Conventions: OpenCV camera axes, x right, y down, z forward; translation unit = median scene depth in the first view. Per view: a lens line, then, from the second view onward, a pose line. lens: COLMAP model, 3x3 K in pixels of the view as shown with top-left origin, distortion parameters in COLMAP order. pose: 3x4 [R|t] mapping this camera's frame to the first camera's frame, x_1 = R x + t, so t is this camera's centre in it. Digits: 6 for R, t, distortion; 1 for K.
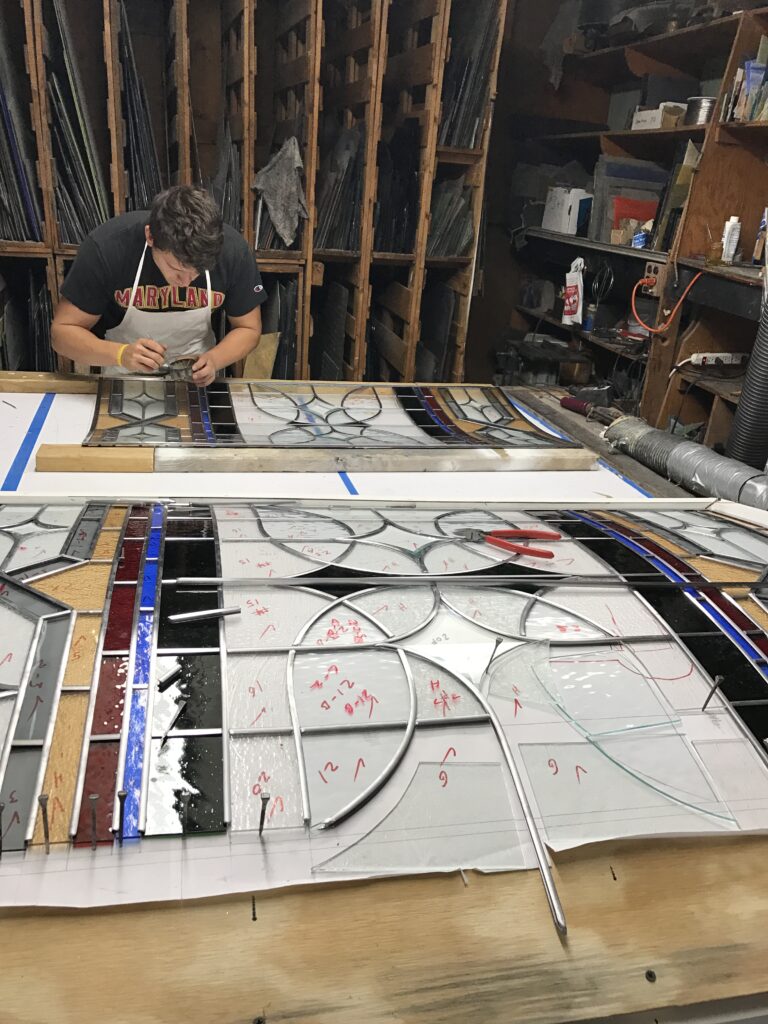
lens RADIAL K [[856.9, 0, 385.9], [0, 856.9, 510.1], [0, 0, 1]] dist [0.001565, -0.016556]
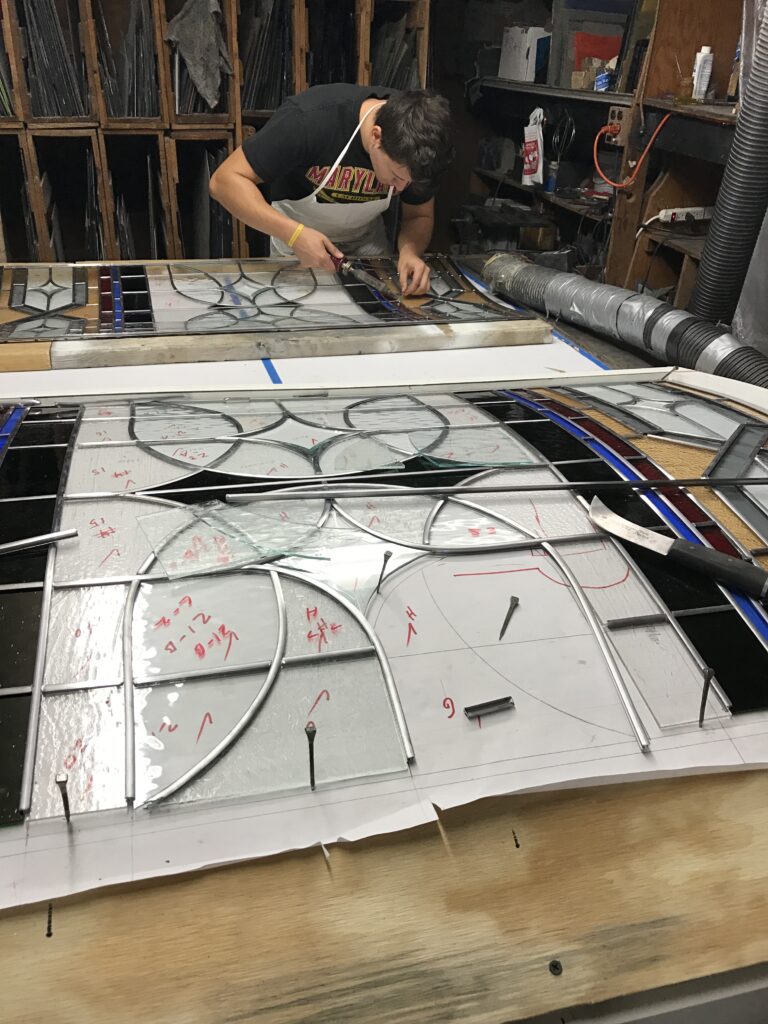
lens RADIAL K [[826.1, 0, 383.0], [0, 826.1, 513.7], [0, 0, 1]] dist [0.005281, -0.002686]
pose [[0.998740, -0.050180, -0.000975, 0.084026], [0.049810, 0.988616, 0.141974, -0.000312], [-0.006160, -0.141844, 0.989870, 0.142383]]
